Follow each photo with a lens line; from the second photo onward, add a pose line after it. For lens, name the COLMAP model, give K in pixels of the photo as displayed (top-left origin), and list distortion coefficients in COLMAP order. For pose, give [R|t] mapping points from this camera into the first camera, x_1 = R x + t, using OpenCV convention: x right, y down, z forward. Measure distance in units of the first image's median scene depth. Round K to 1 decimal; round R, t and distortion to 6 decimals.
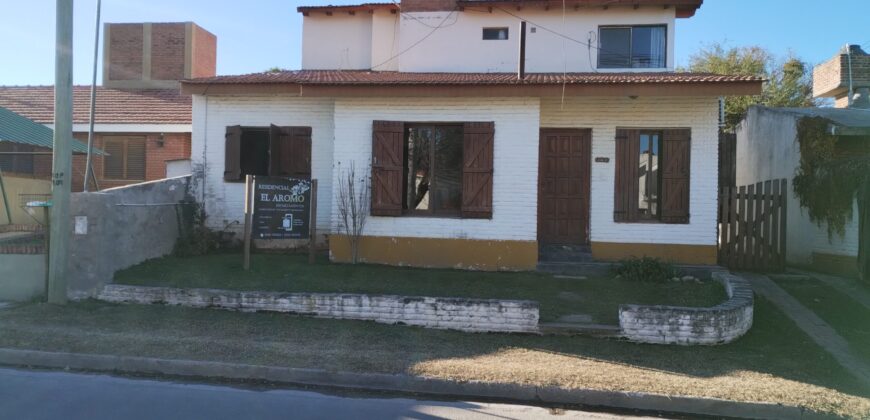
lens RADIAL K [[716.1, 0, 441.3], [0, 716.1, 205.4], [0, 0, 1]] dist [0.057908, -0.081176]
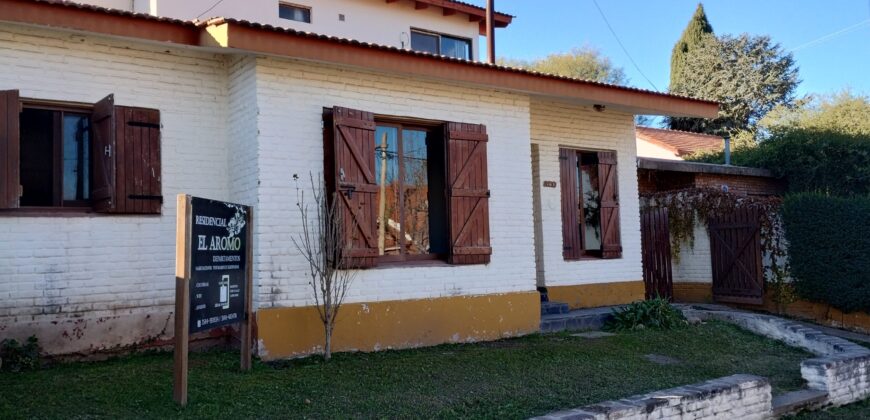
lens RADIAL K [[716.1, 0, 441.3], [0, 716.1, 205.4], [0, 0, 1]] dist [0.057908, -0.081176]
pose [[0.722380, 0.004515, 0.691482, -0.439314], [0.037434, 0.998257, -0.045625, -0.007719], [-0.690483, 0.058843, 0.720952, 0.526153]]
